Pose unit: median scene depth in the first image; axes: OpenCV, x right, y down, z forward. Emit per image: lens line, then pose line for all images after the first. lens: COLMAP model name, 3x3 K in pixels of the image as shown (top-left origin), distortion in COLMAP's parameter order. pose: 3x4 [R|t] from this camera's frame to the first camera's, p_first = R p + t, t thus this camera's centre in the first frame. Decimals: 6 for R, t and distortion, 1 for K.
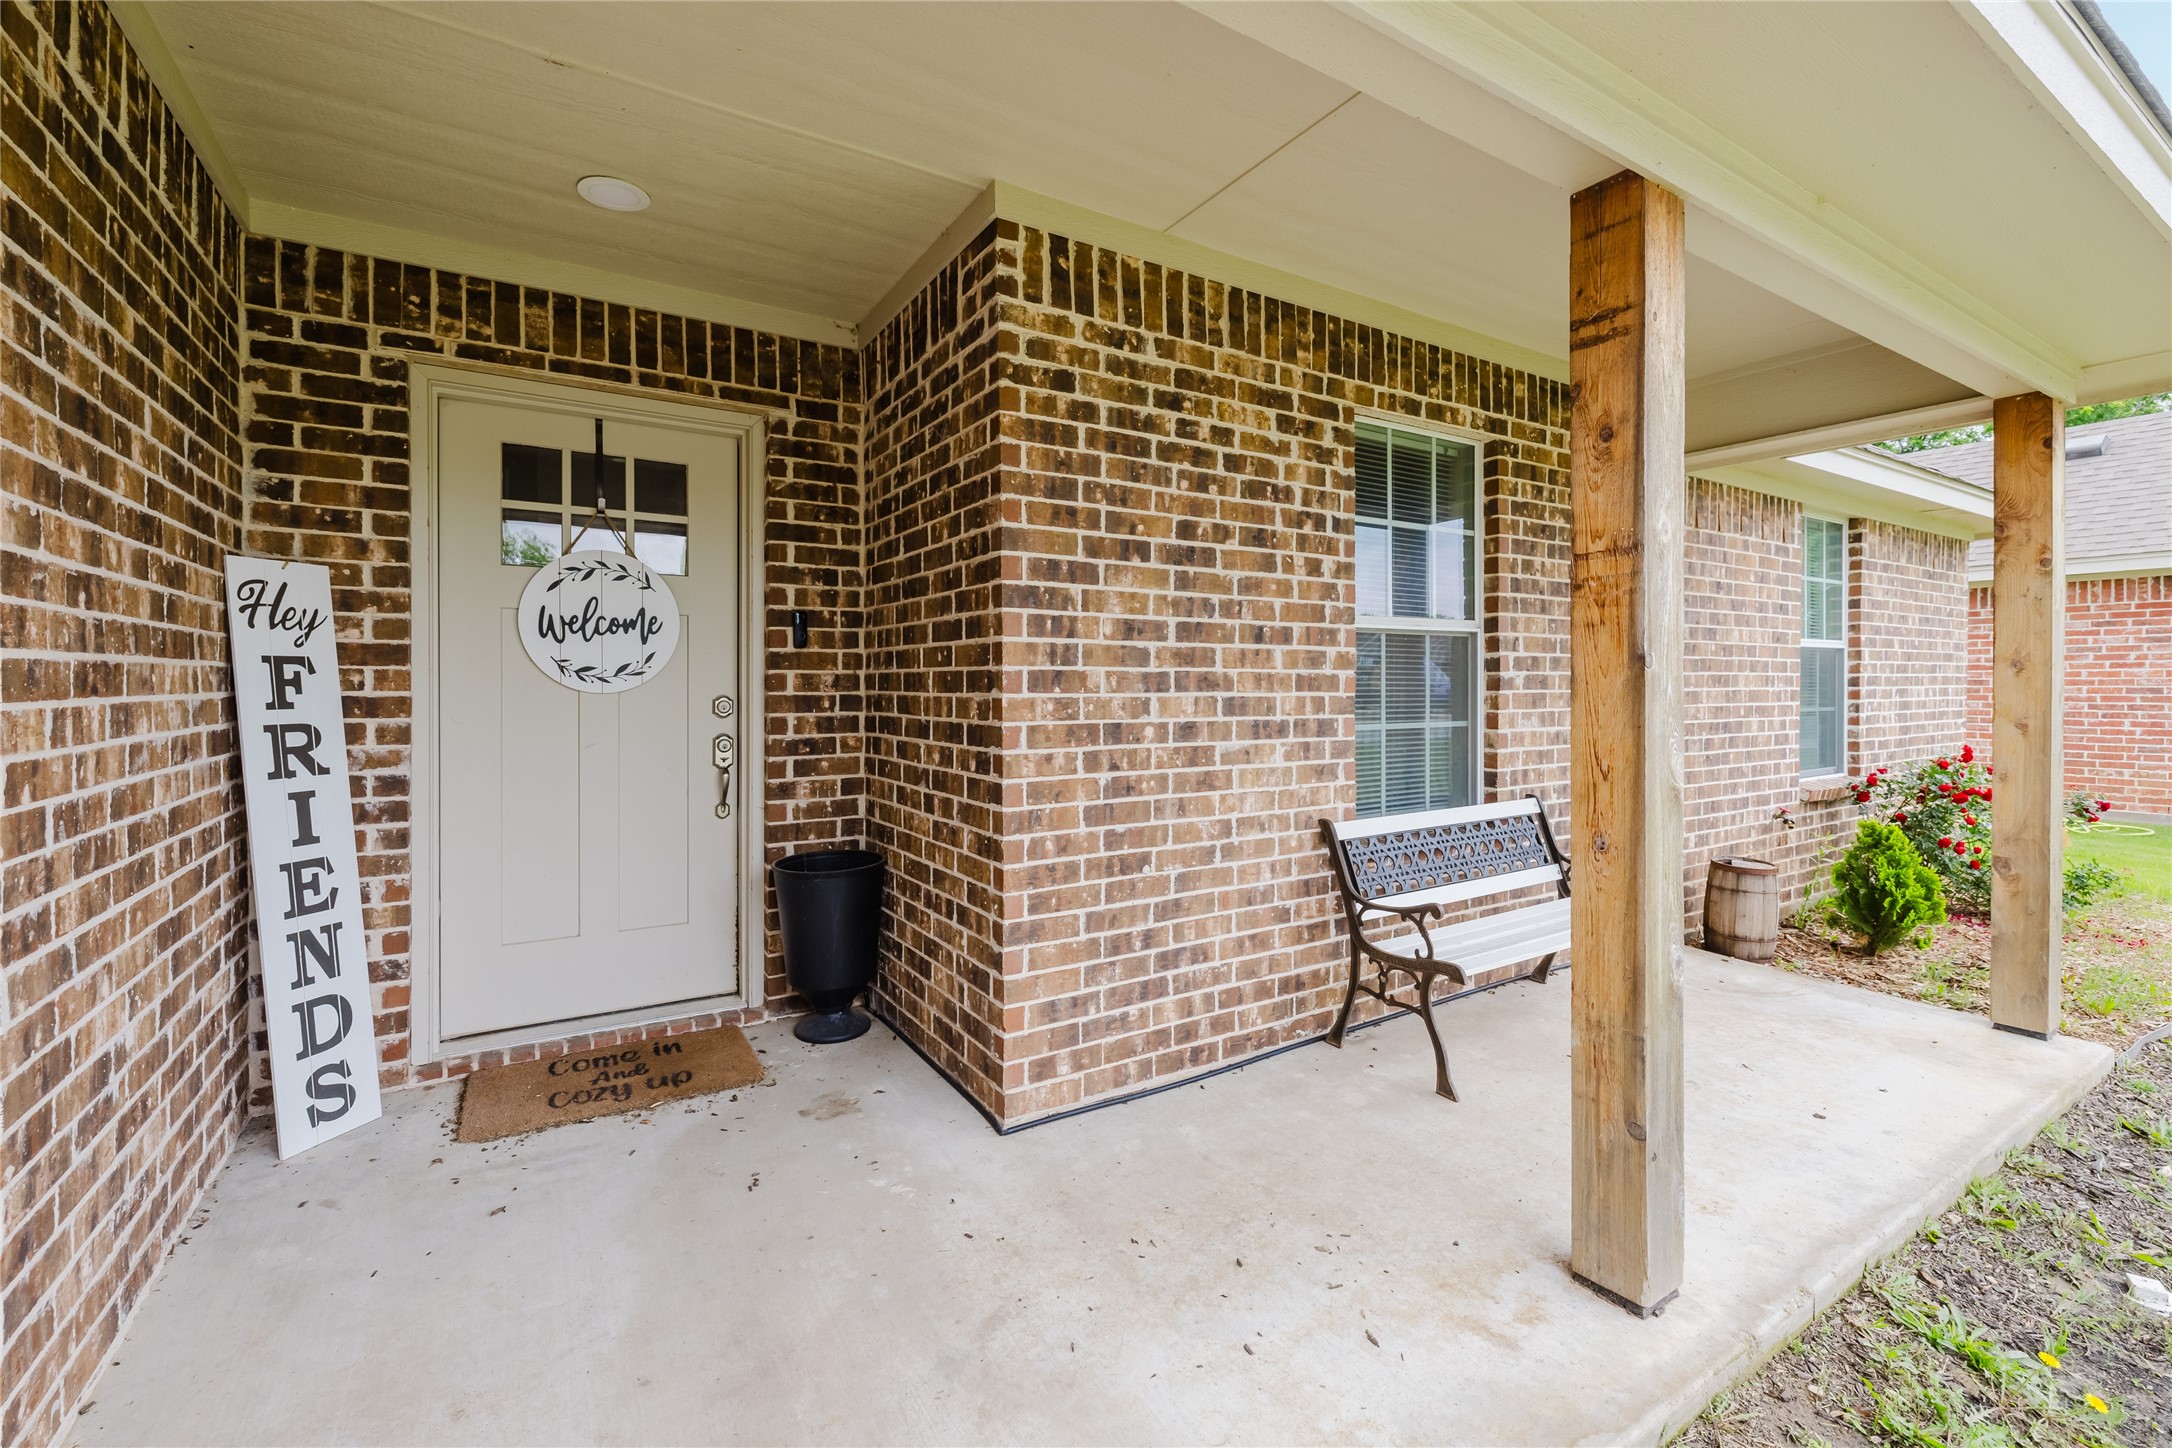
lens RADIAL K [[922.2, 0, 1085.8], [0, 922.2, 707.9], [0, 0, 1]] dist [0.001264, 0.000023]
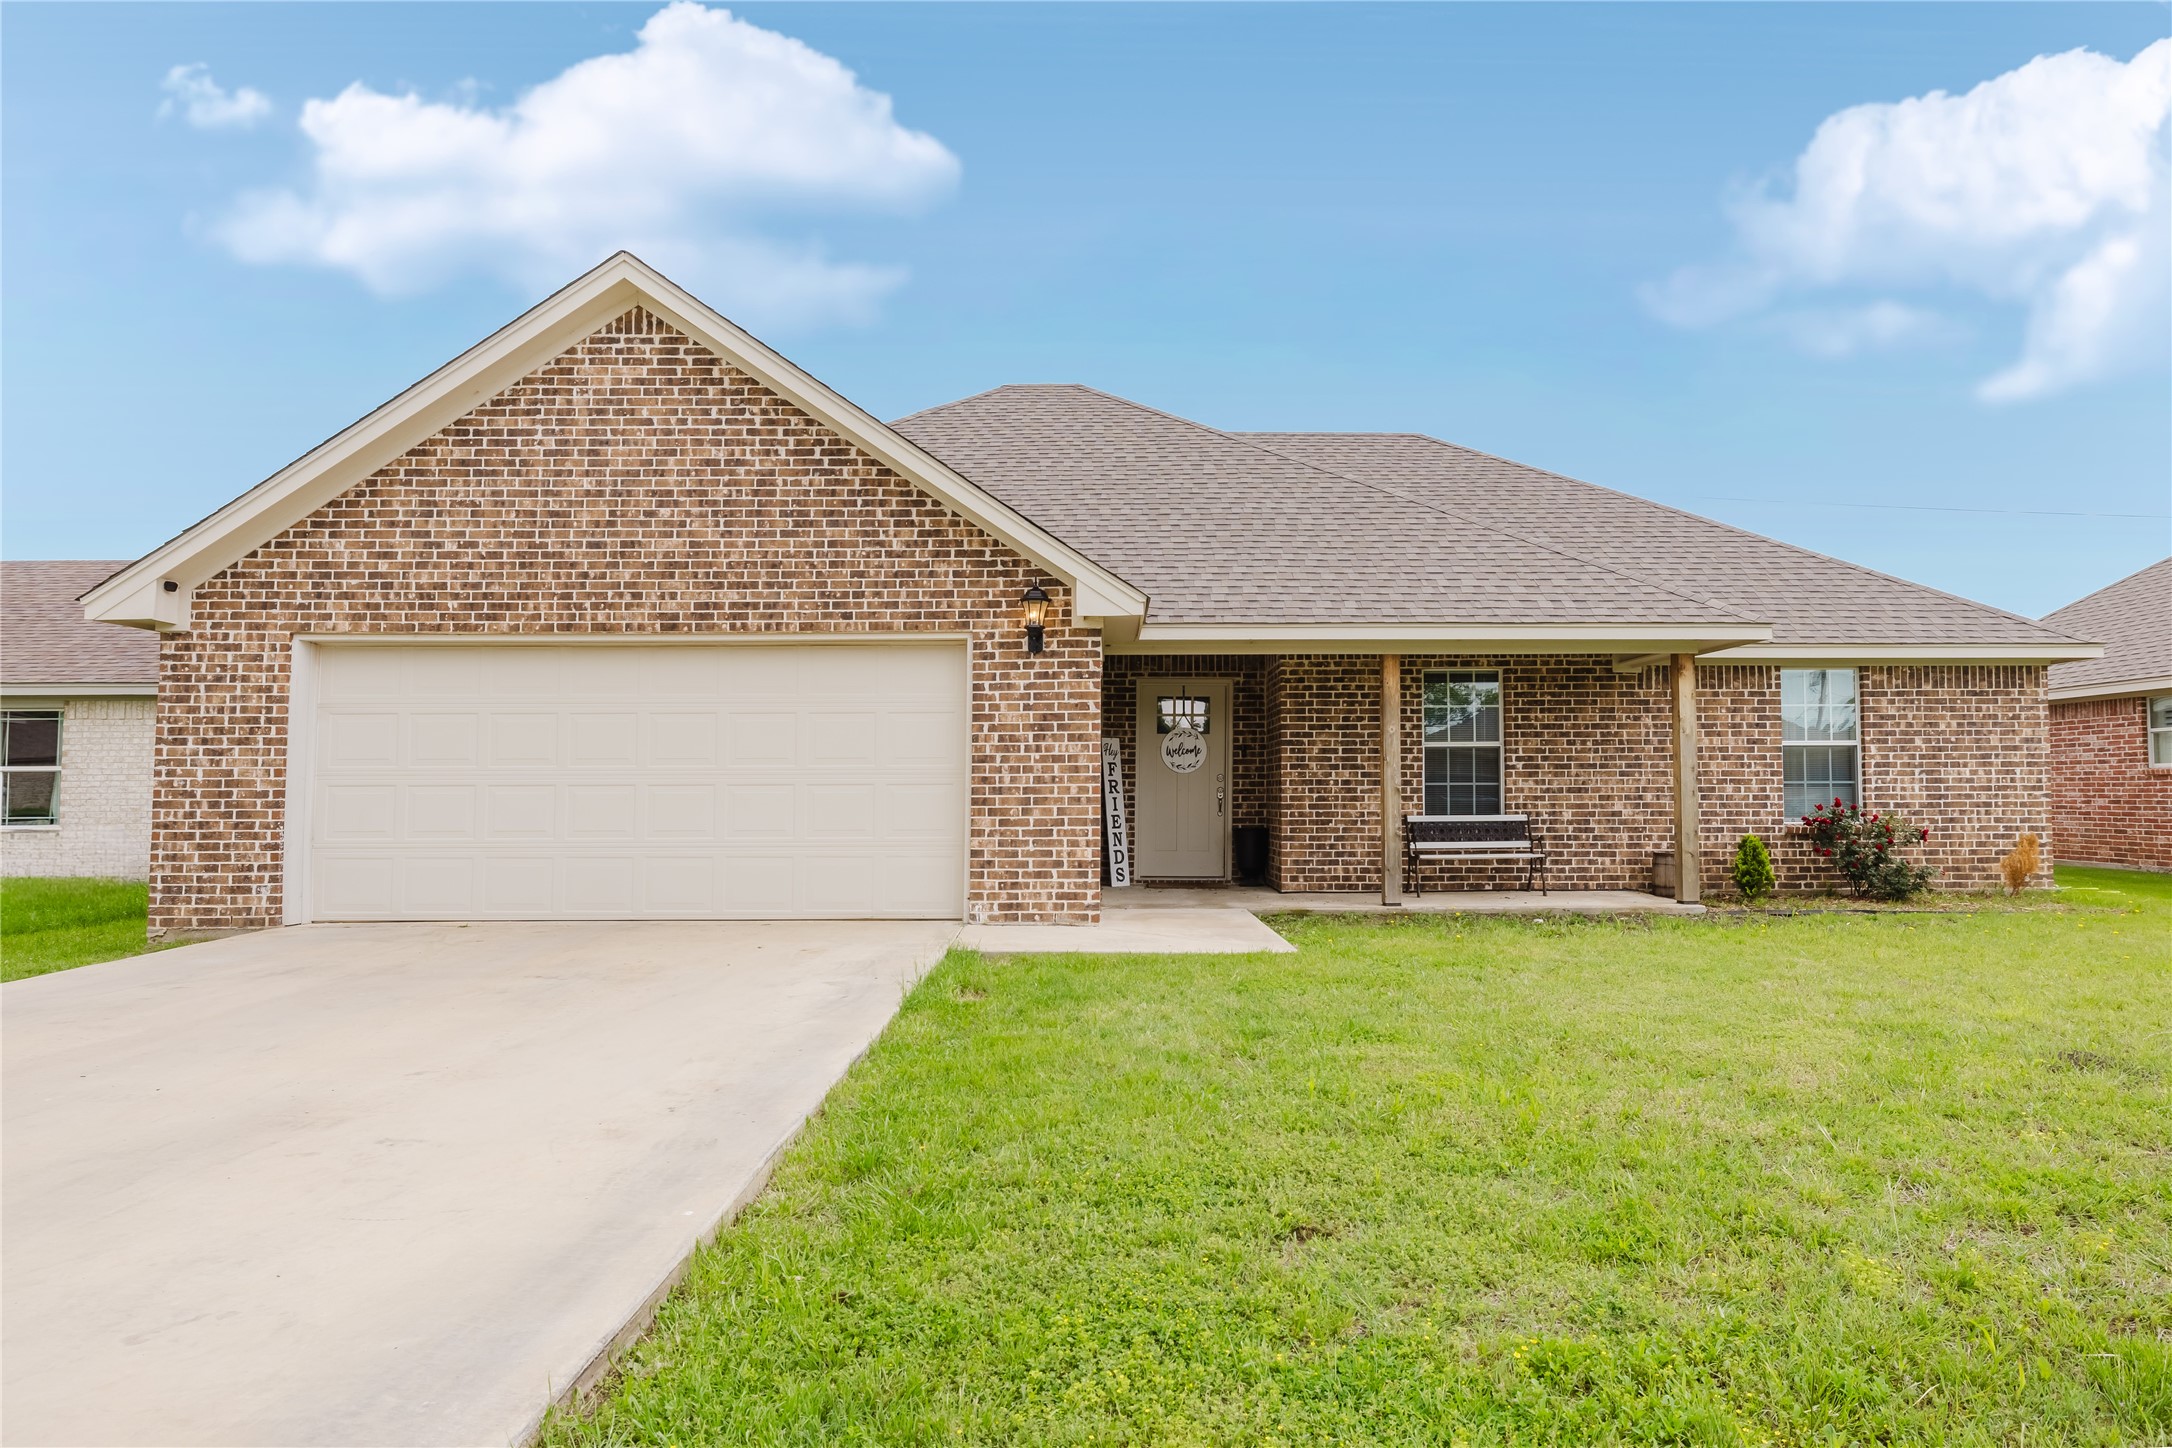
lens RADIAL K [[1285.9, 0, 1117.7], [0, 1285.9, 764.4], [0, 0, 1]] dist [-0.007766, 0.000036]
pose [[0.854036, -0.013313, -0.520044, 1.745151], [-0.011636, 0.998934, -0.044681, 0.171173], [0.520084, 0.044211, 0.852970, -3.190987]]
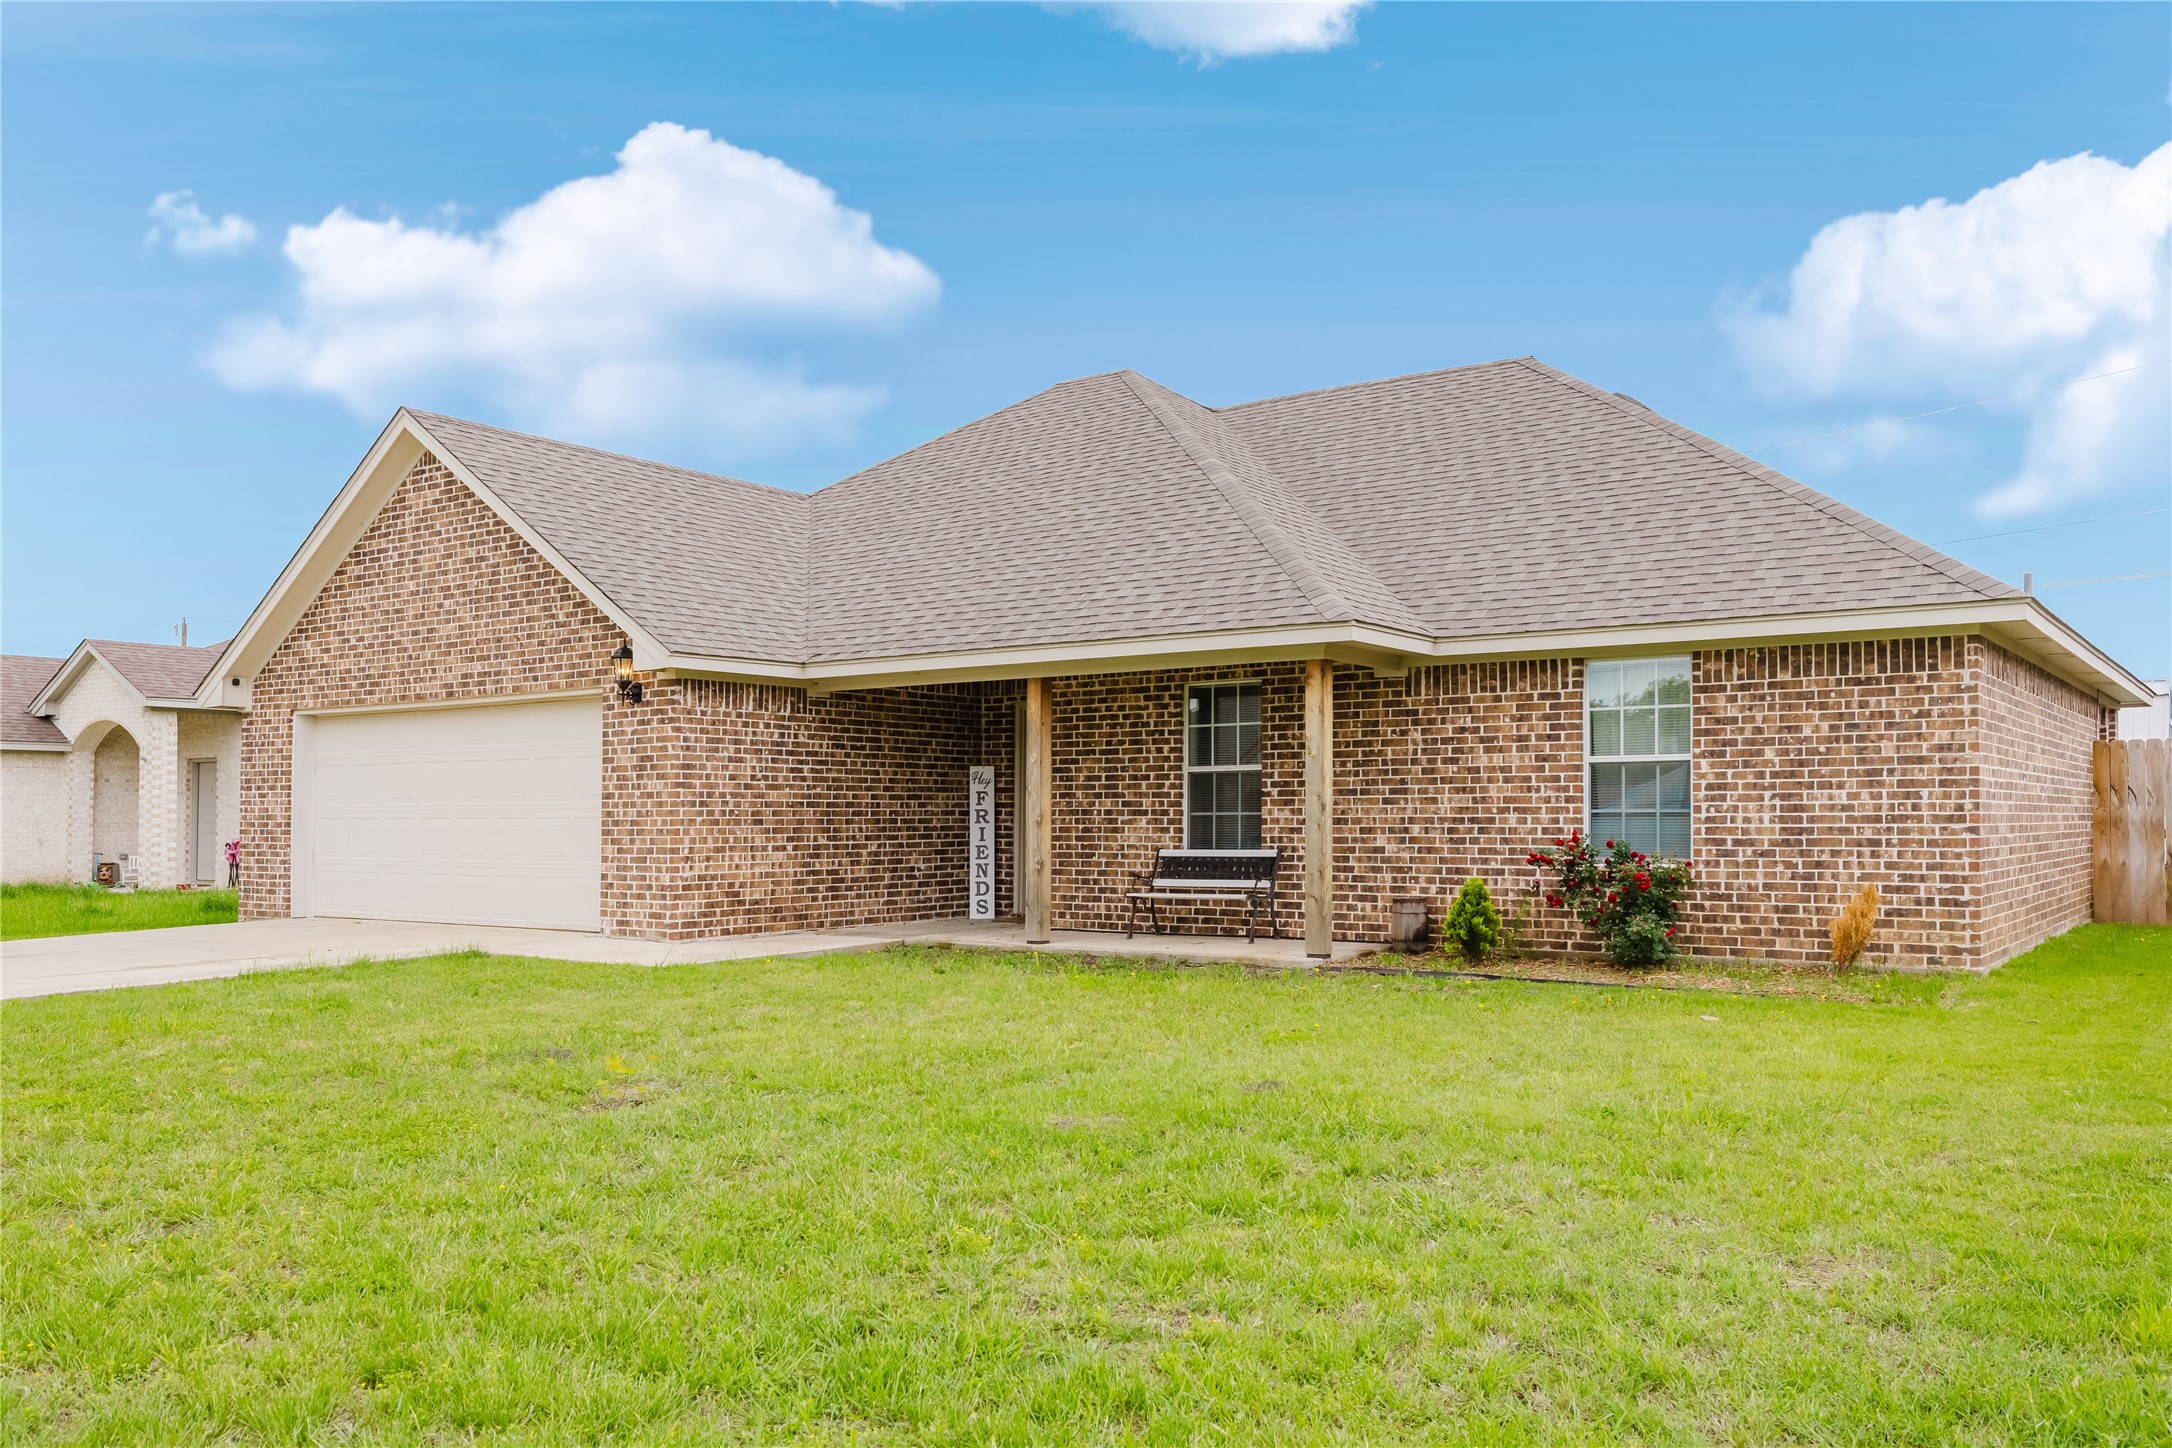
lens RADIAL K [[1694.1, 0, 1068.6], [0, 1694.1, 831.6], [0, 0, 1]] dist [-0.005000, 0.001652]
pose [[0.375247, 0.007383, -0.926896, 5.038559], [-0.020843, 0.999783, -0.000475, 0.091593], [0.926691, 0.019497, 0.375319, -1.122281]]
